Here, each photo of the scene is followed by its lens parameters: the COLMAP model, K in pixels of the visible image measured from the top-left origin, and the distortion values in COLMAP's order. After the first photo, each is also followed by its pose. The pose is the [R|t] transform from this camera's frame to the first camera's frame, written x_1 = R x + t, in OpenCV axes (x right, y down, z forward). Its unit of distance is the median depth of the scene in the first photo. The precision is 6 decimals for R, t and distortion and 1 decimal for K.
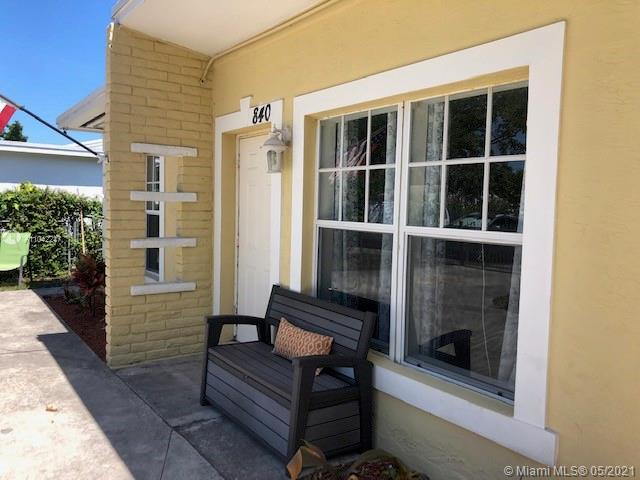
lens RADIAL K [[526.4, 0, 317.9], [0, 526.4, 241.8], [0, 0, 1]] dist [0.044647, -0.042015]
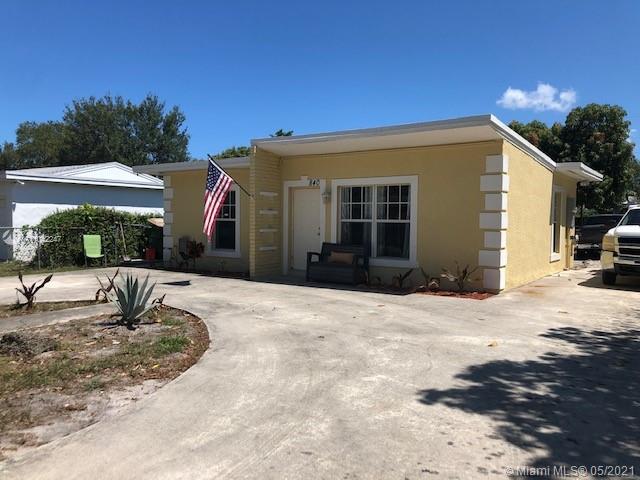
lens RADIAL K [[526.4, 0, 320.7], [0, 526.4, 239.5], [0, 0, 1]] dist [0.044647, -0.042015]
pose [[0.943446, -0.019118, 0.330973, -1.127136], [0.030385, 0.999120, -0.028902, 0.160710], [-0.330130, 0.037325, 0.943197, -1.845545]]
